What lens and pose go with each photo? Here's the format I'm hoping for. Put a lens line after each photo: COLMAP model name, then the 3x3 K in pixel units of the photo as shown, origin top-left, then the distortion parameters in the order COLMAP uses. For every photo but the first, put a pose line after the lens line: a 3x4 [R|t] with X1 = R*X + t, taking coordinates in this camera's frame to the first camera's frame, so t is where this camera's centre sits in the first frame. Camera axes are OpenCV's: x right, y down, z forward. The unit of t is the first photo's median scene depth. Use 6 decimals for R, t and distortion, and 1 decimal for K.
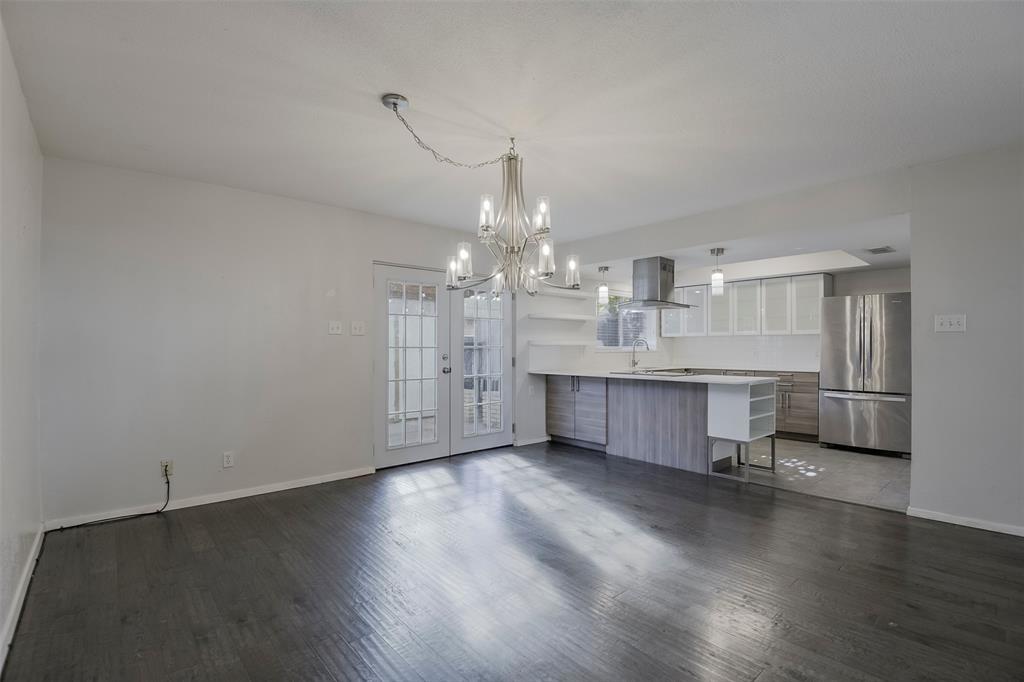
lens RADIAL K [[462.0, 0, 512.0], [0, 462.0, 341.0], [0, 0, 1]] dist [-0.041083, -0.000409]
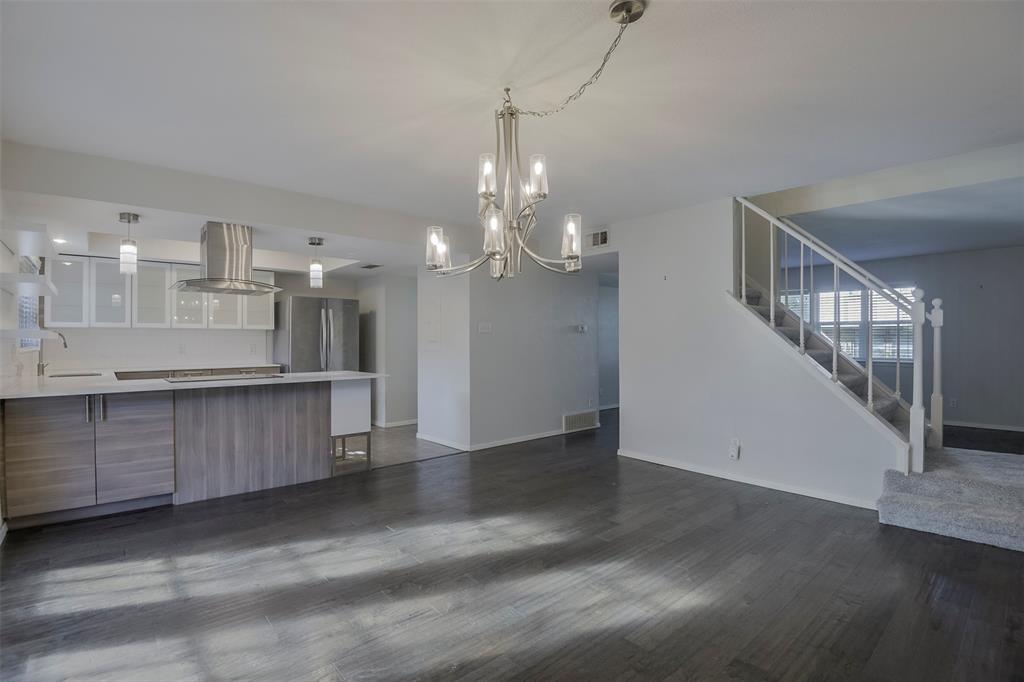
lens RADIAL K [[462.0, 0, 512.0], [0, 462.0, 341.0], [0, 0, 1]] dist [-0.041083, -0.000409]
pose [[0.012712, 0.000609, 0.999919, -0.485370], [-0.010828, 0.999941, -0.000472, 0.006506], [-0.999861, -0.010821, 0.012718, 0.585574]]
